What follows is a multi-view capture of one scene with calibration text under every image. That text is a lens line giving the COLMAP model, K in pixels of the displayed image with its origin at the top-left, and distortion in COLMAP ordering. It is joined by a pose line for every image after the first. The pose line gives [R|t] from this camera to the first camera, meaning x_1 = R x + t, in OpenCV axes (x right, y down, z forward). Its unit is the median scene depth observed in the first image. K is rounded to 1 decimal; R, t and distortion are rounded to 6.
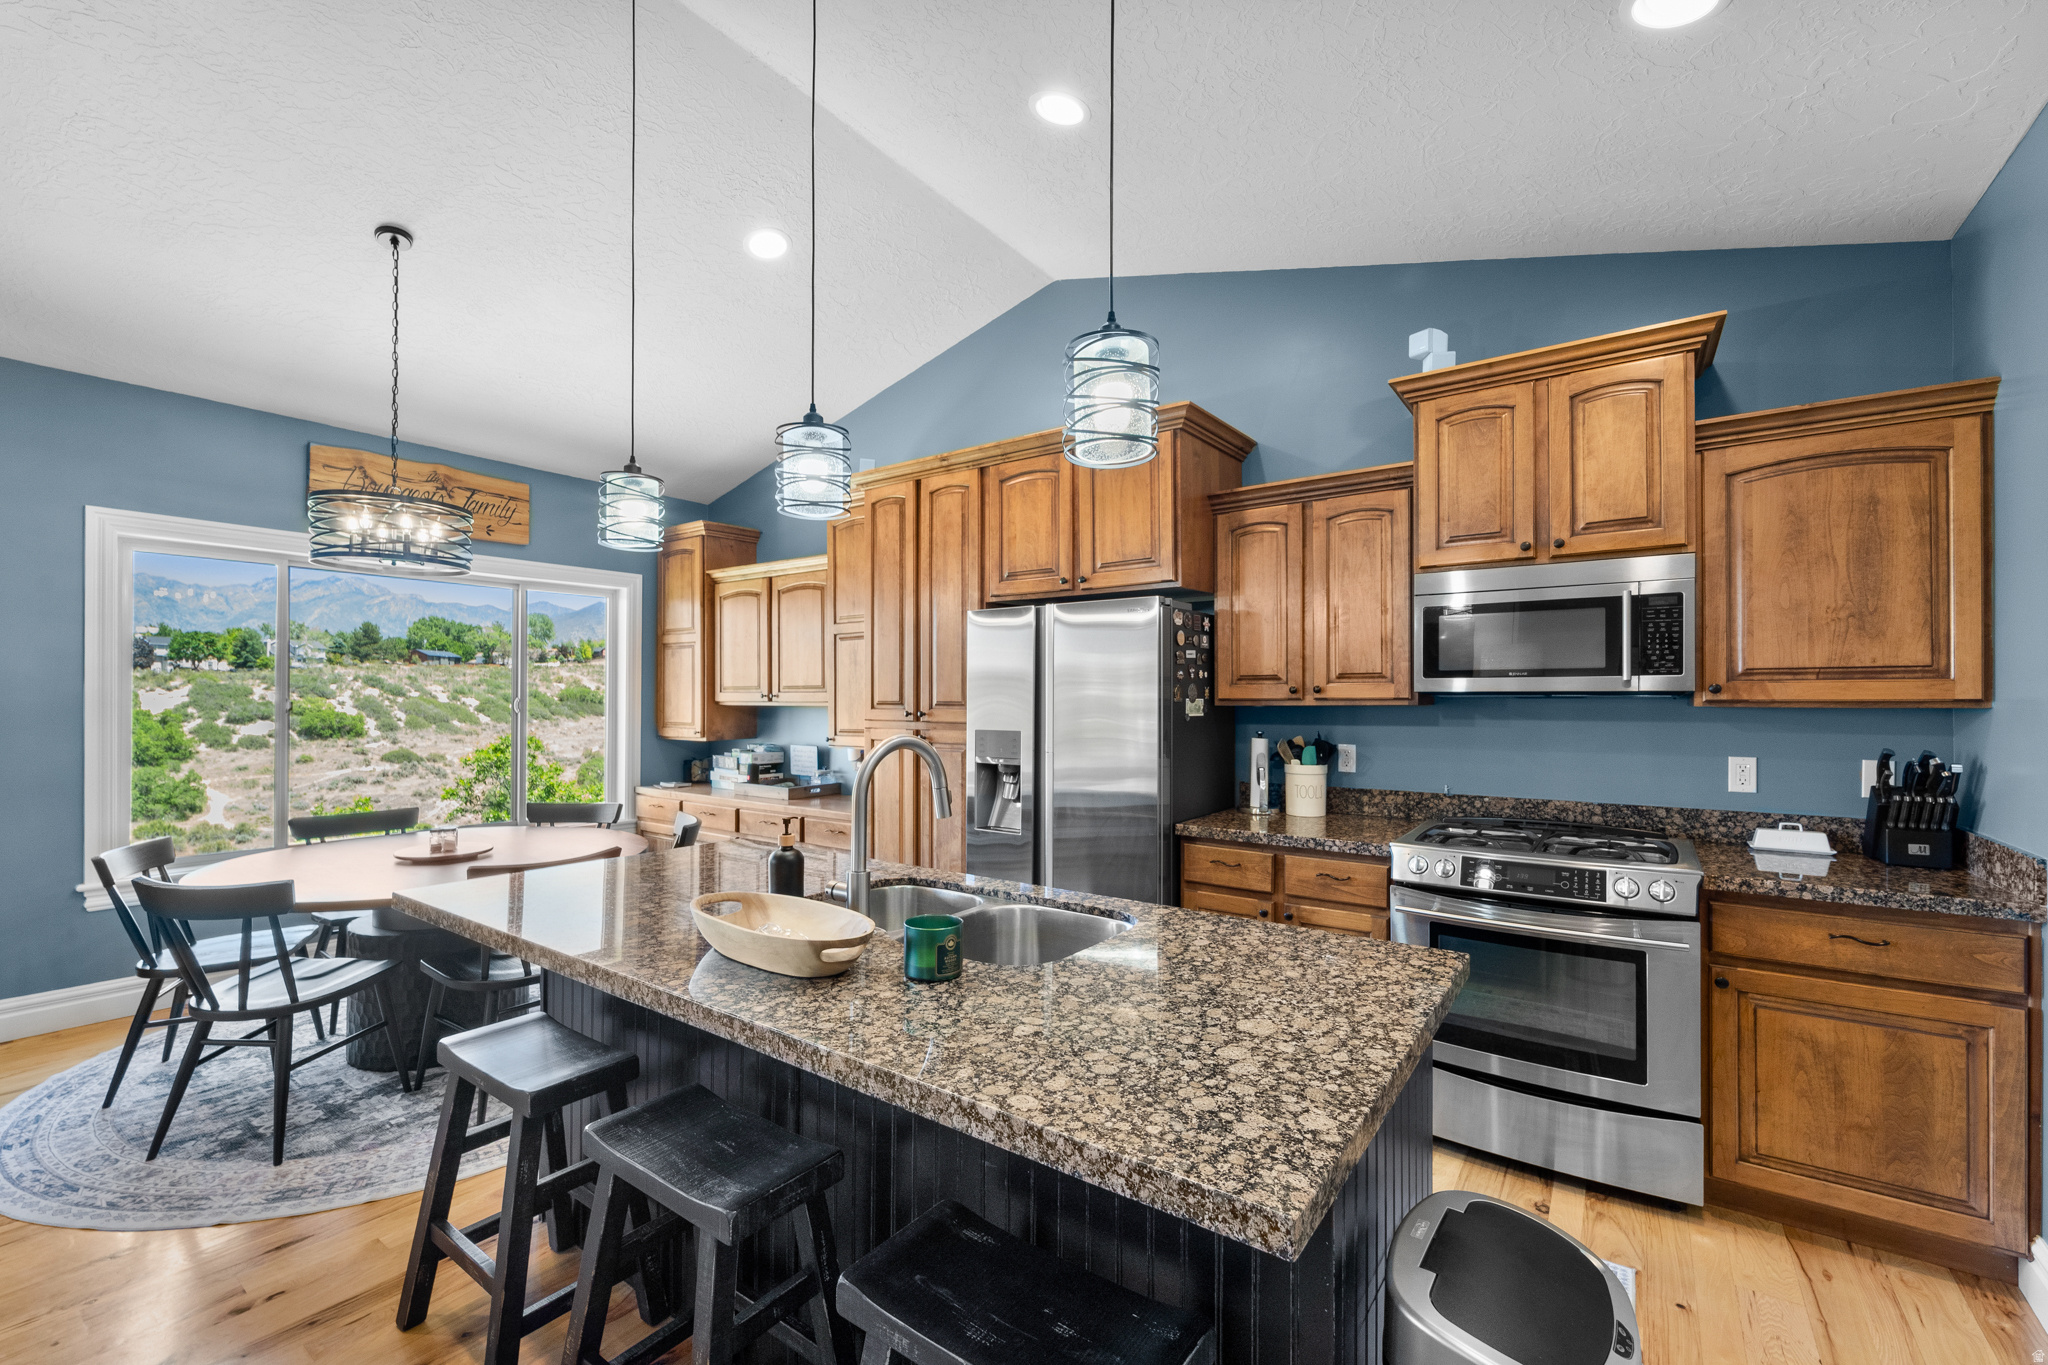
lens RADIAL K [[852.1, 0, 1023.9], [0, 852.1, 682.8], [0, 0, 1]] dist [0.008932, -0.004434]
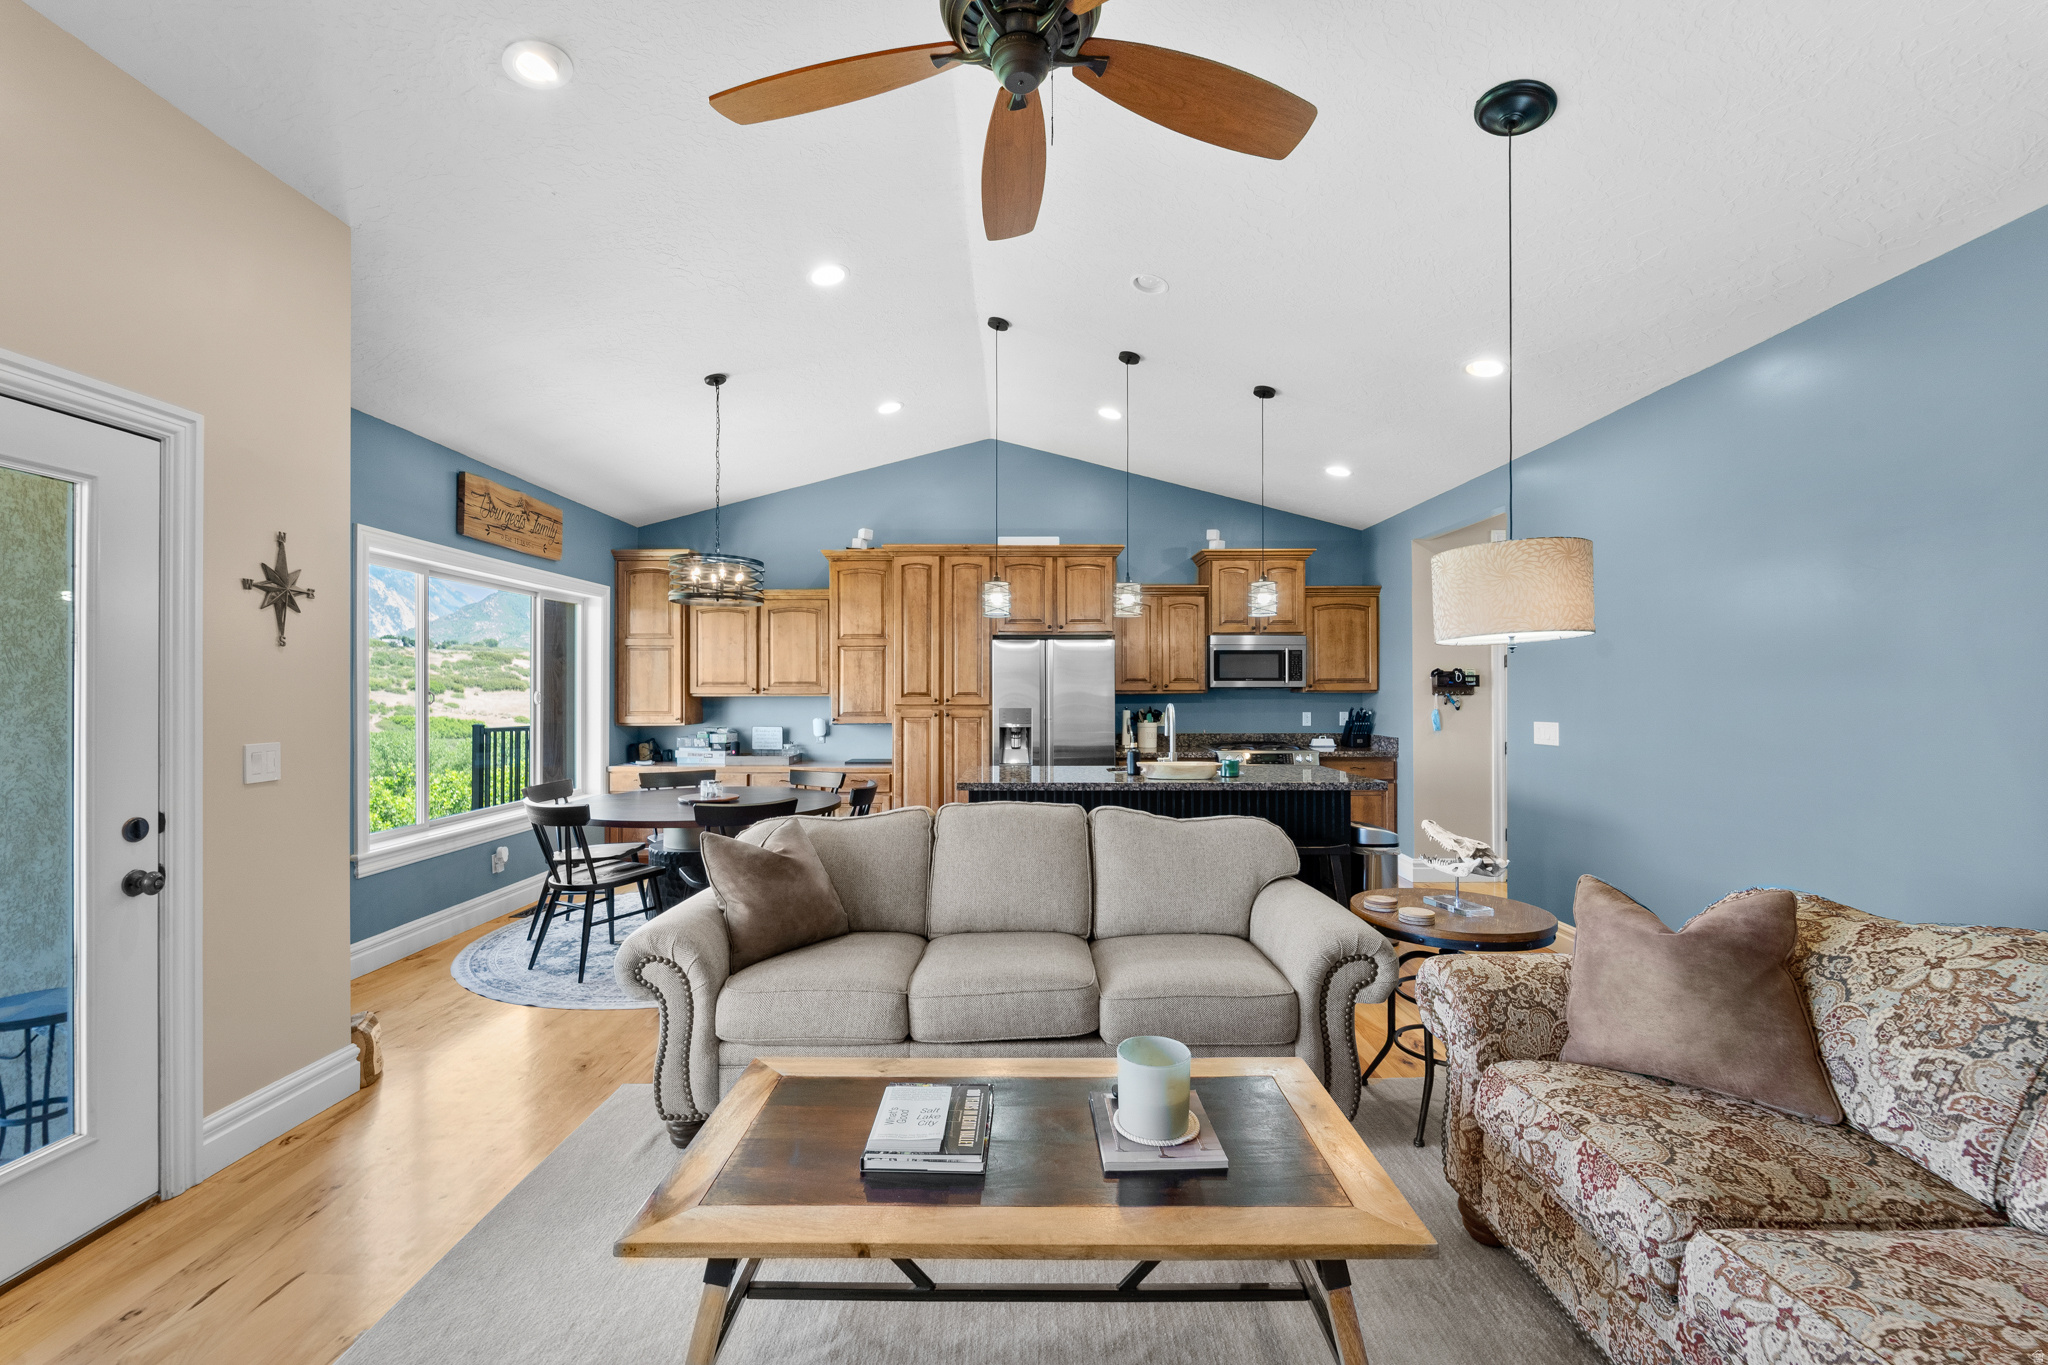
lens RADIAL K [[852.1, 0, 1031.4], [0, 852.1, 696.8], [0, 0, 1]] dist [0.008932, -0.004434]
pose [[0.808883, -0.004762, 0.587950, -1.199335], [-0.008736, 0.999759, 0.020116, -0.005319], [-0.587904, -0.021408, 0.808647, -0.534463]]
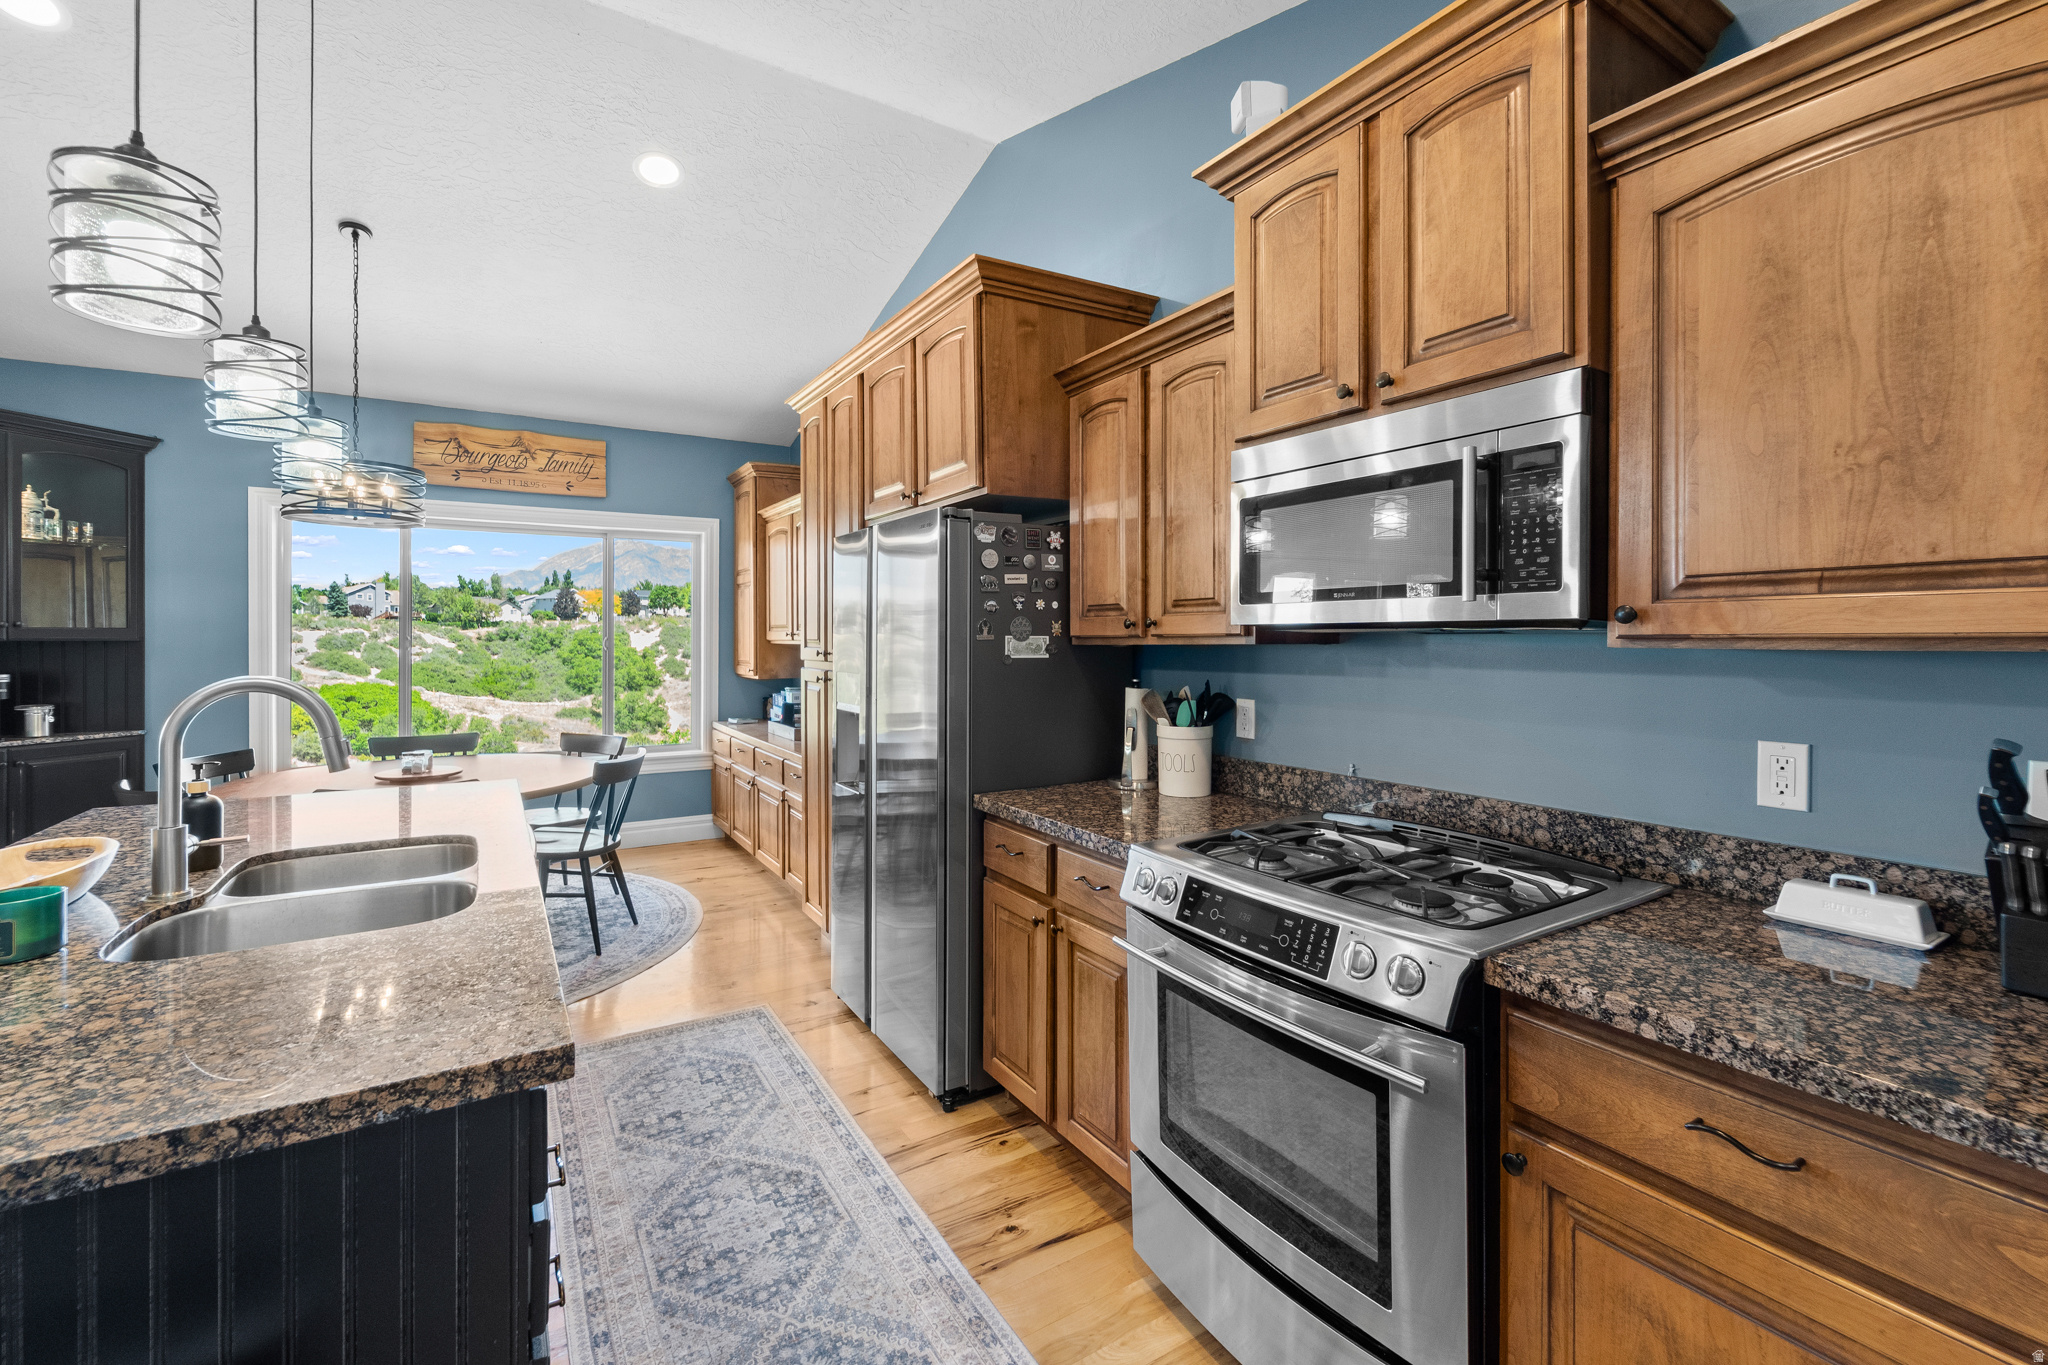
lens RADIAL K [[852.1, 0, 1030.8], [0, 852.1, 638.9], [0, 0, 1]] dist [0.008932, -0.004434]
pose [[0.929576, 0.001089, -0.368630, 0.527395], [0.005112, 0.999861, 0.015843, 0.009304], [0.368596, -0.016611, 0.929441, 0.286895]]
